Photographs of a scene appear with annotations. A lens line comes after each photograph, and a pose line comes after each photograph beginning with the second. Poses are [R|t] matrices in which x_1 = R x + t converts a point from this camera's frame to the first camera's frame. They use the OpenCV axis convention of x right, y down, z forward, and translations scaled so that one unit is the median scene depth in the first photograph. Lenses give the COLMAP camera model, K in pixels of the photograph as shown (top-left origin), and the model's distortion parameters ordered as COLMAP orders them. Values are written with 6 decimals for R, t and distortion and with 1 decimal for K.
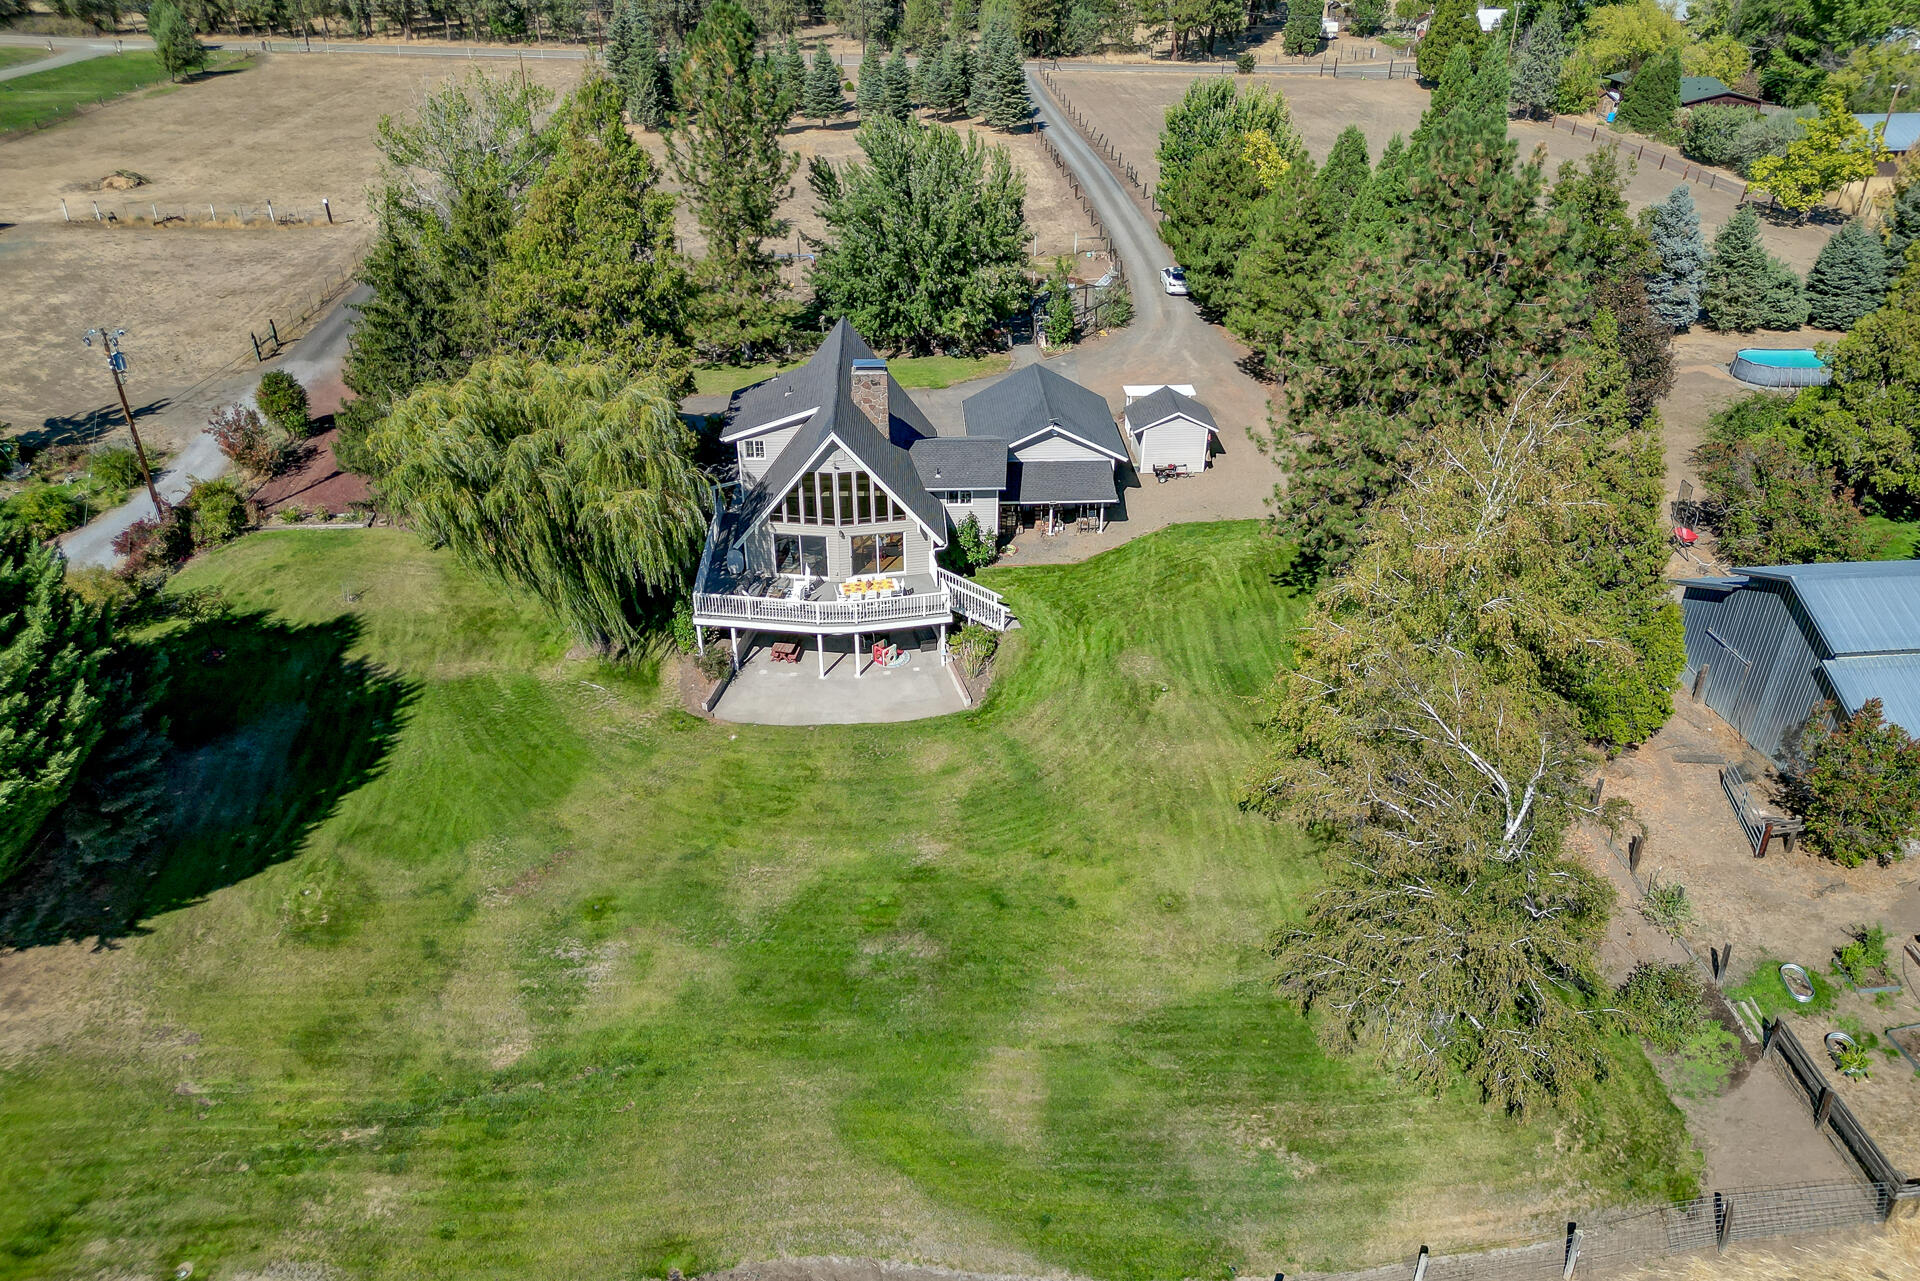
lens RADIAL K [[1345.4, 0, 960.0], [0, 1345.4, 640.5], [0, 0, 1]] dist [0.110260, -0.130286]
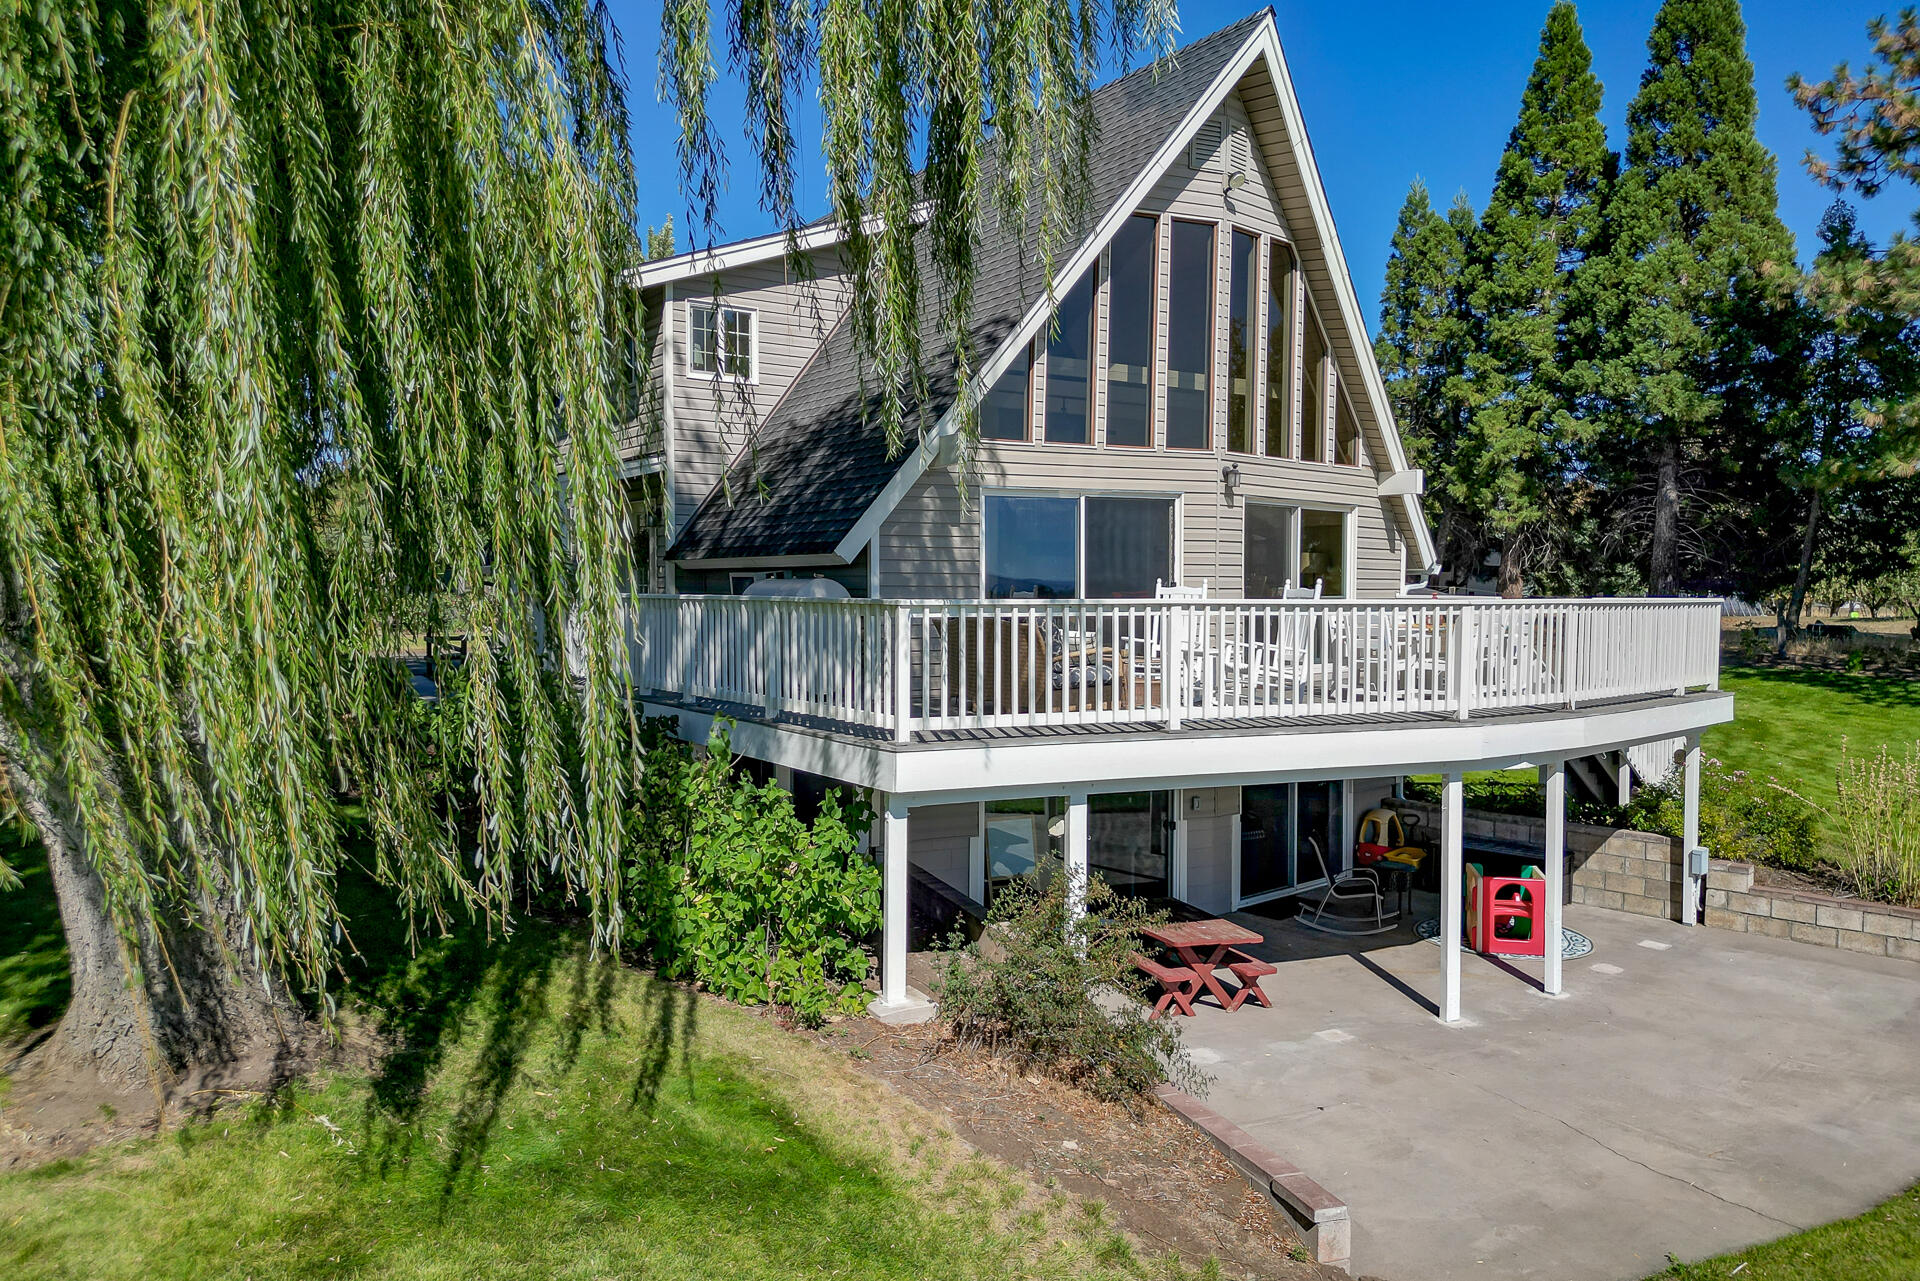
lens RADIAL K [[1345.4, 0, 960.0], [0, 1345.4, 640.5], [0, 0, 1]] dist [0.110260, -0.130286]
pose [[0.855700, -0.020111, 0.517081, -0.274280], [0.262900, 0.877574, -0.400932, 0.040422], [-0.445714, 0.479018, 0.756228, 0.851083]]
